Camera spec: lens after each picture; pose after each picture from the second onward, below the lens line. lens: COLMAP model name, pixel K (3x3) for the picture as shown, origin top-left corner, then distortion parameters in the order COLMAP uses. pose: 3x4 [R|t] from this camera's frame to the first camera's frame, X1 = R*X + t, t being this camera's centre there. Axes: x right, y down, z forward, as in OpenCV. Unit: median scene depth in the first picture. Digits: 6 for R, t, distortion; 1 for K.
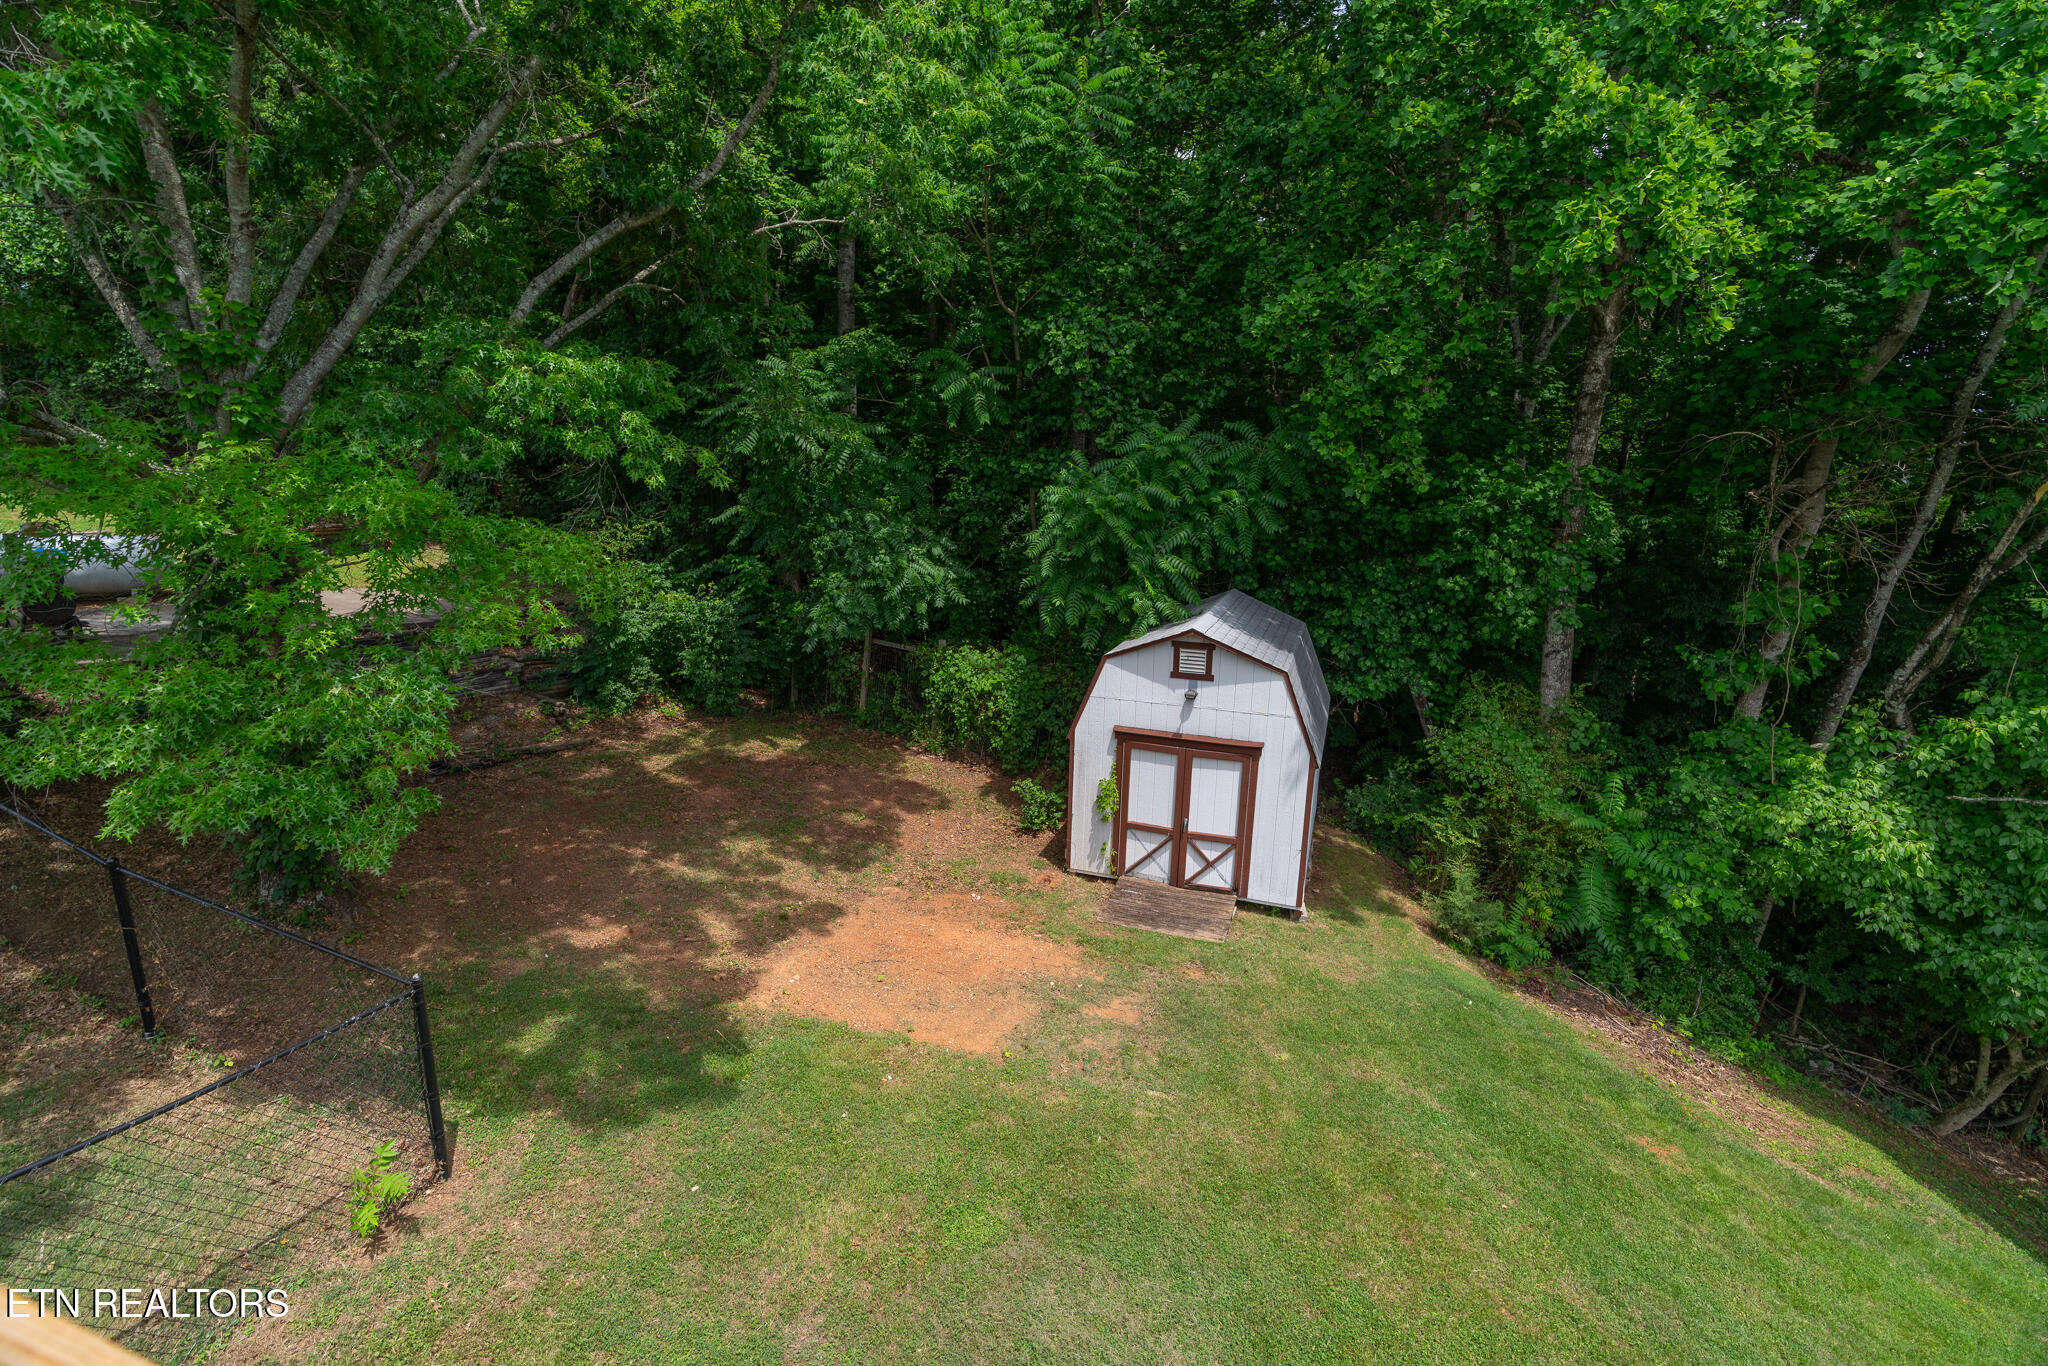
lens RADIAL K [[917.9, 0, 1024.0], [0, 917.9, 683.0], [0, 0, 1]] dist [-0.018062, 0.009202]
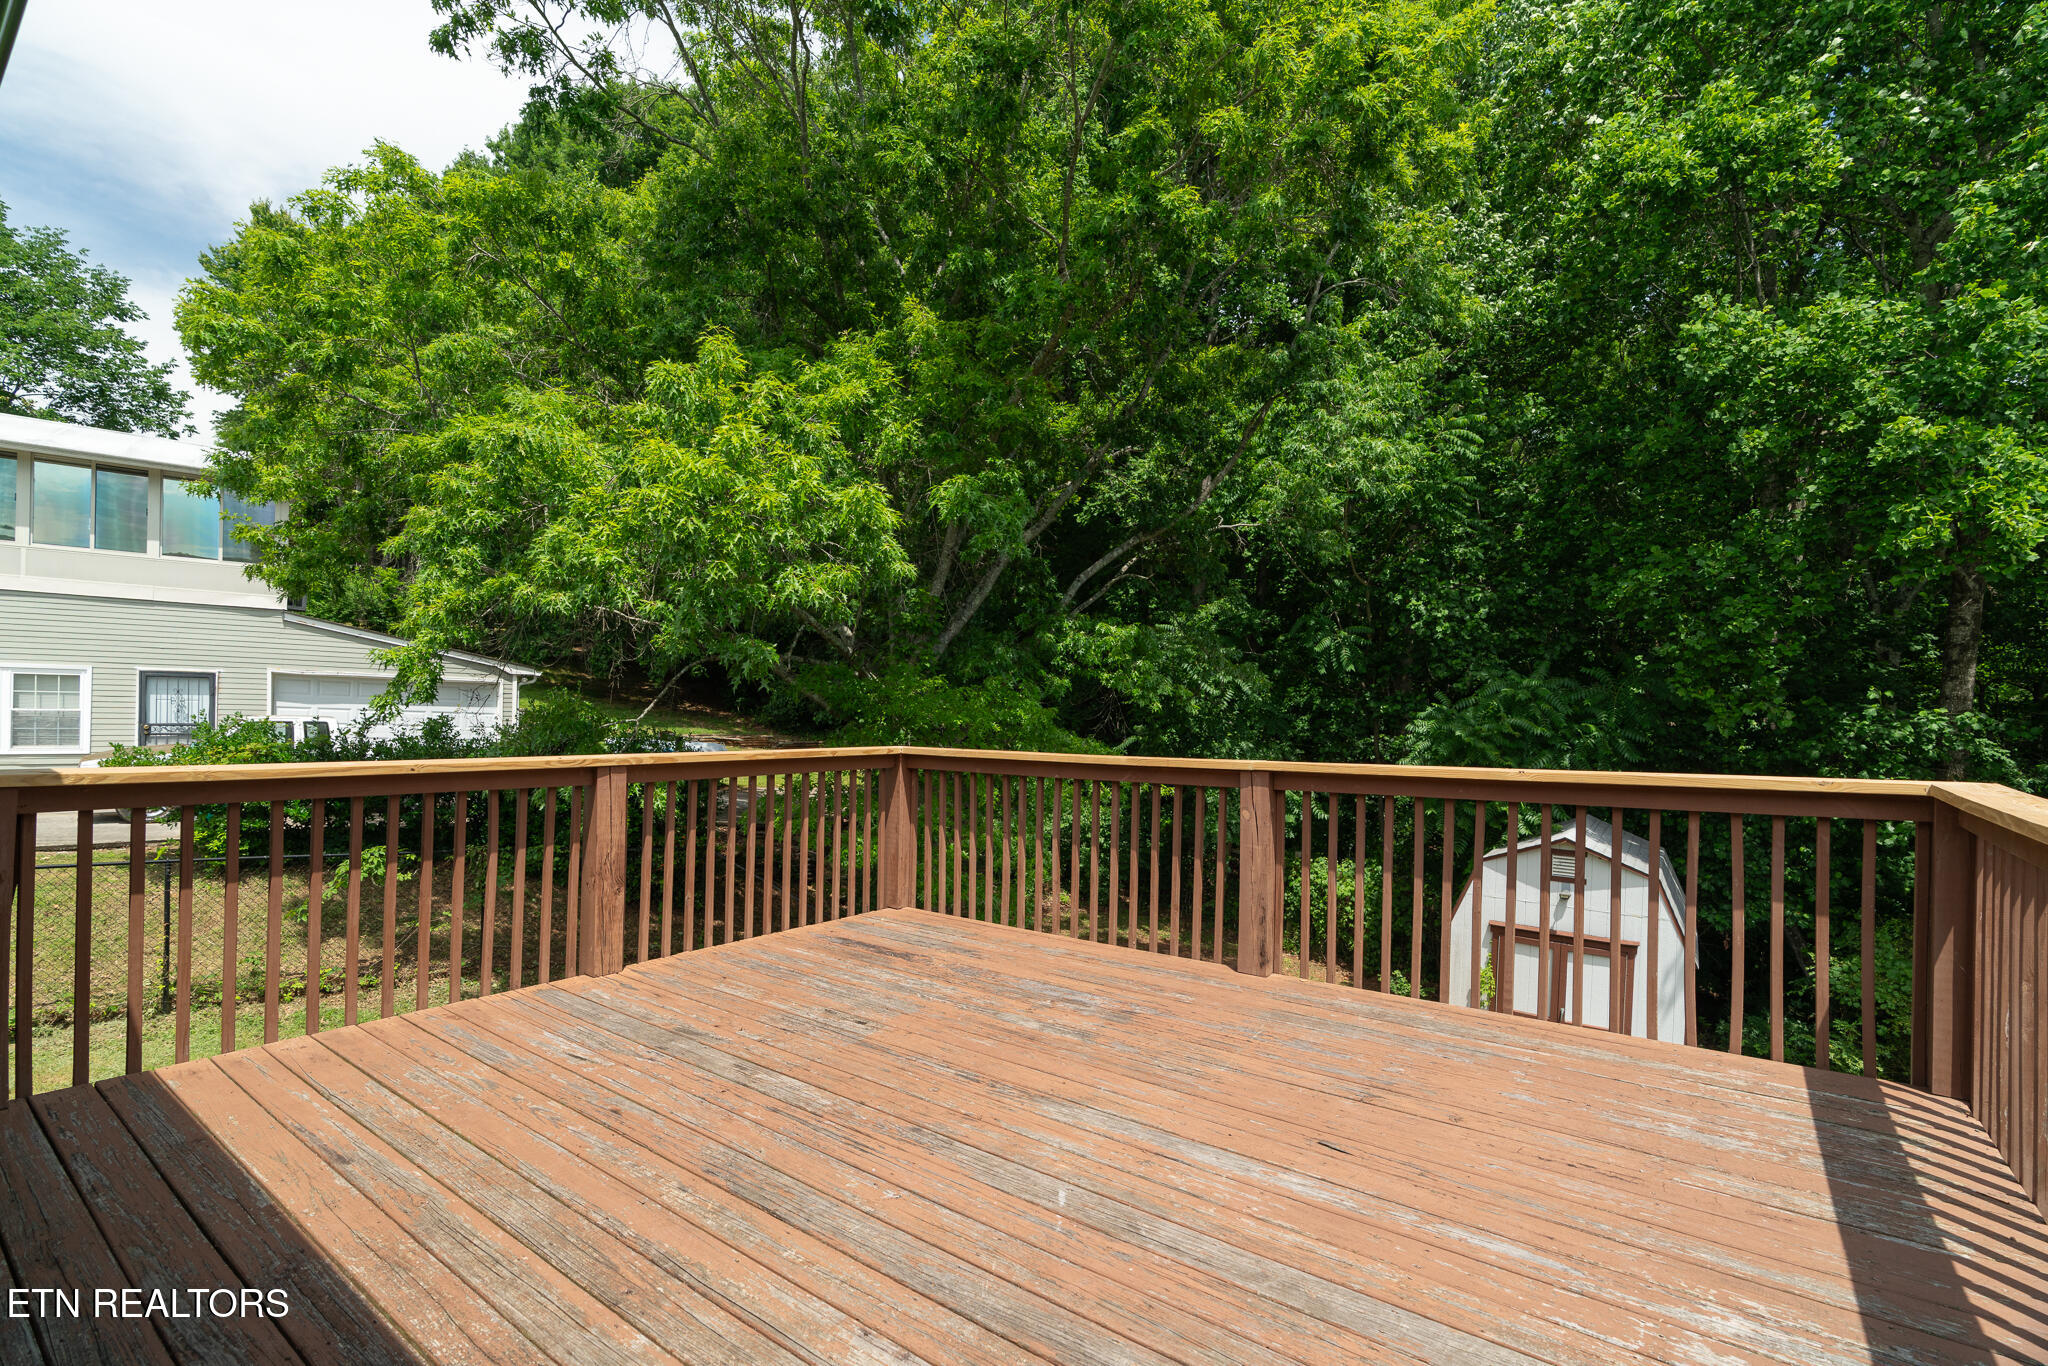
lens RADIAL K [[923.3, 0, 1027.7], [0, 923.3, 712.5], [0, 0, 1]] dist [-0.000226, 0.000510]
pose [[0.963851, 0.016374, -0.265938, -0.159521], [-0.076963, 0.972673, -0.219054, 0.091954], [0.255084, 0.231603, 0.938772, -0.313092]]
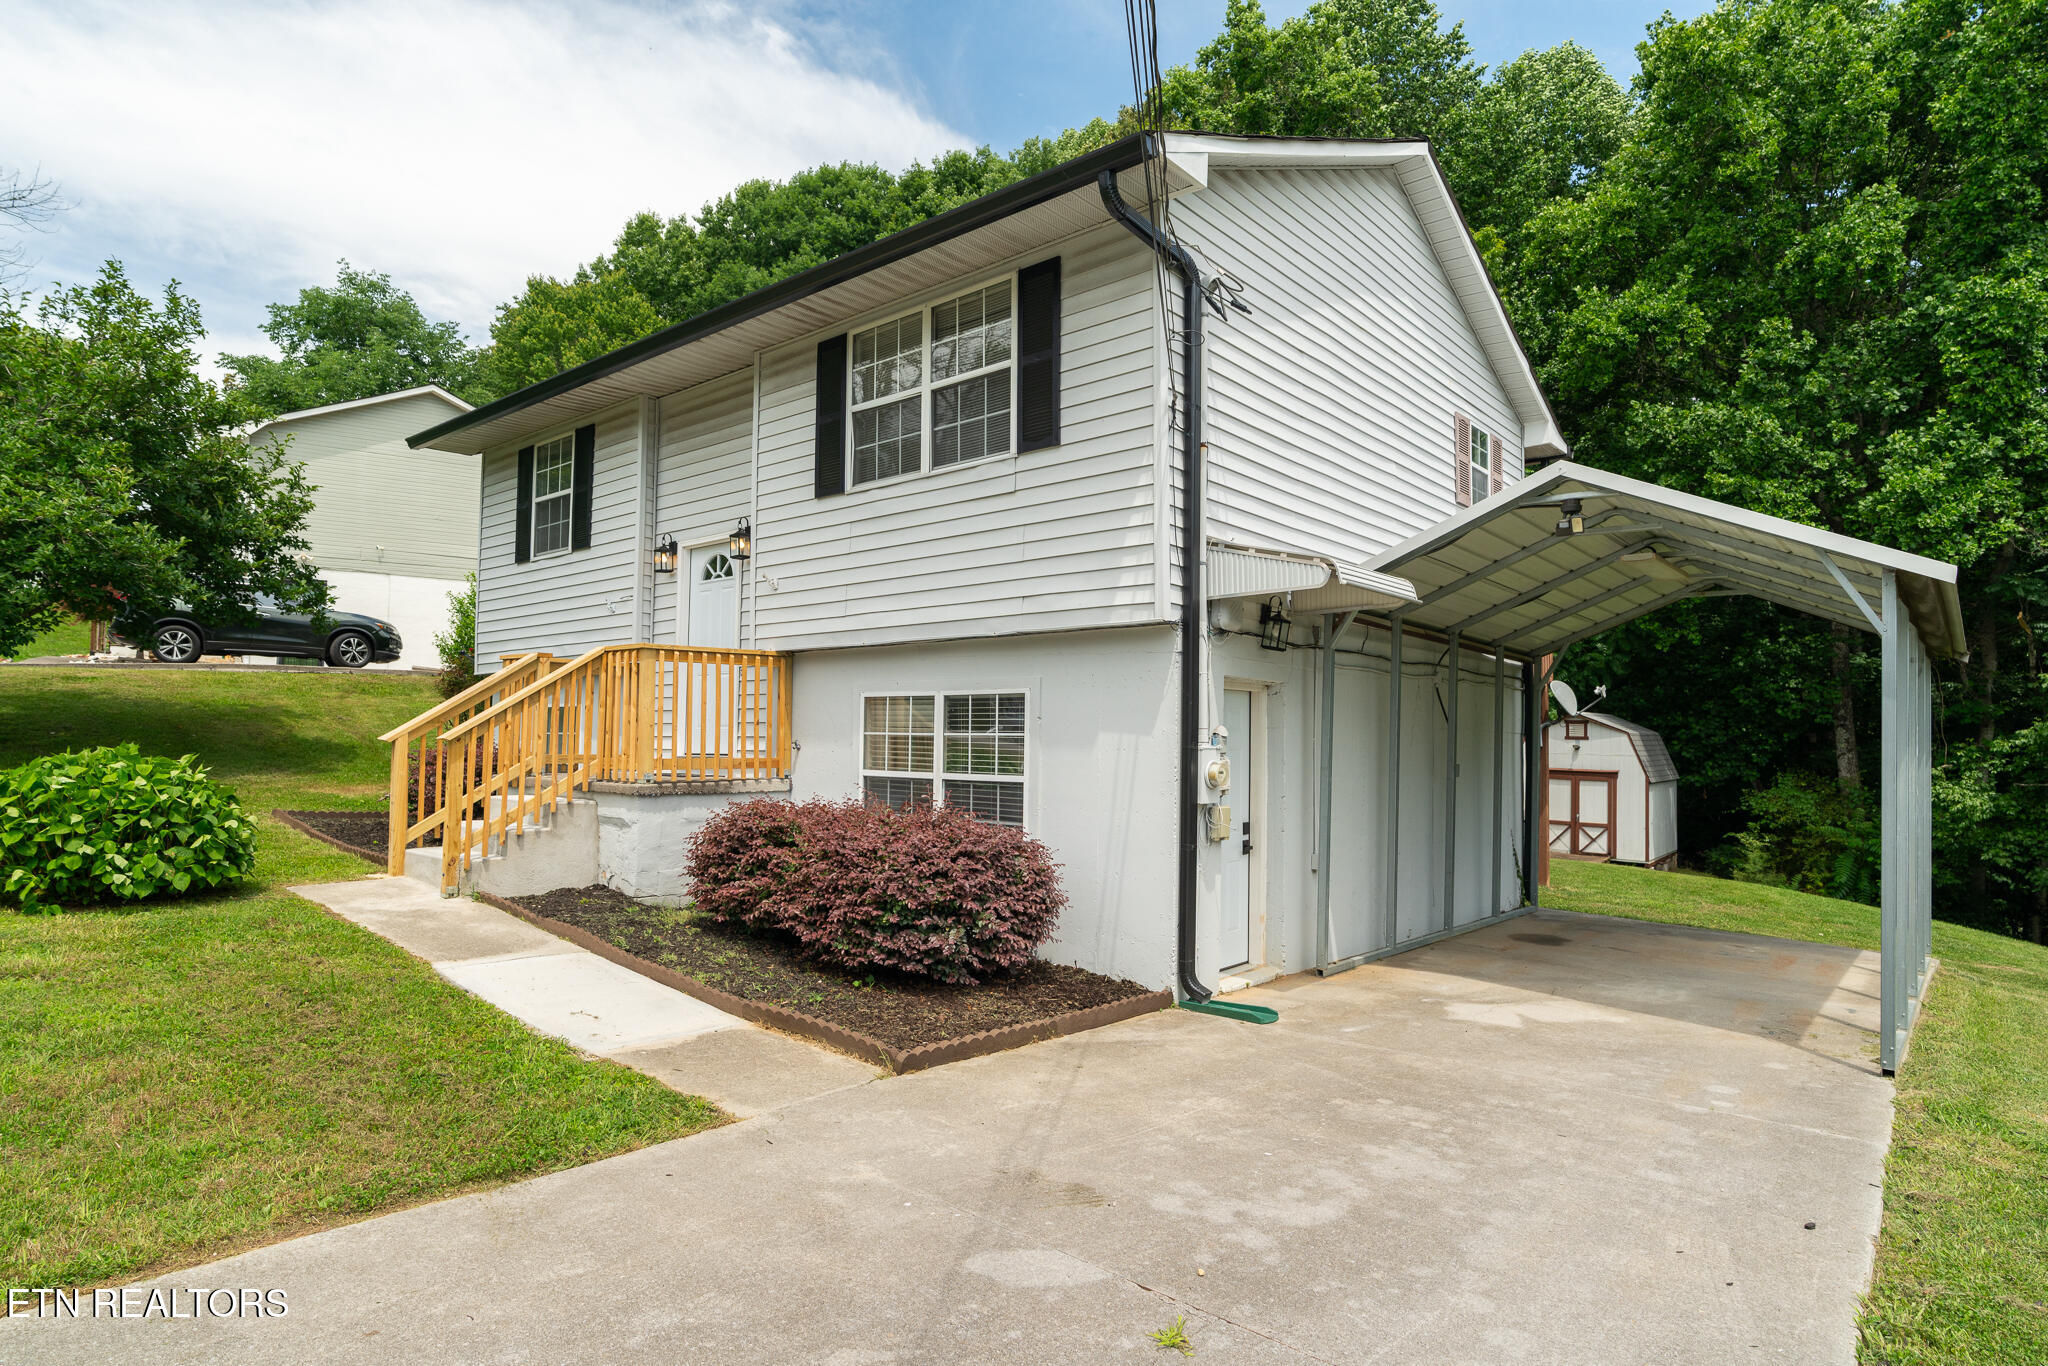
lens RADIAL K [[1109.2, 0, 1035.7], [0, 1109.2, 690.6], [0, 0, 1]] dist [-0.003220, -0.000090]
pose [[0.946613, -0.010347, -0.322206, -0.142123], [-0.077170, 0.963152, -0.257648, 0.572631], [0.312999, 0.268757, 0.910934, -1.492404]]
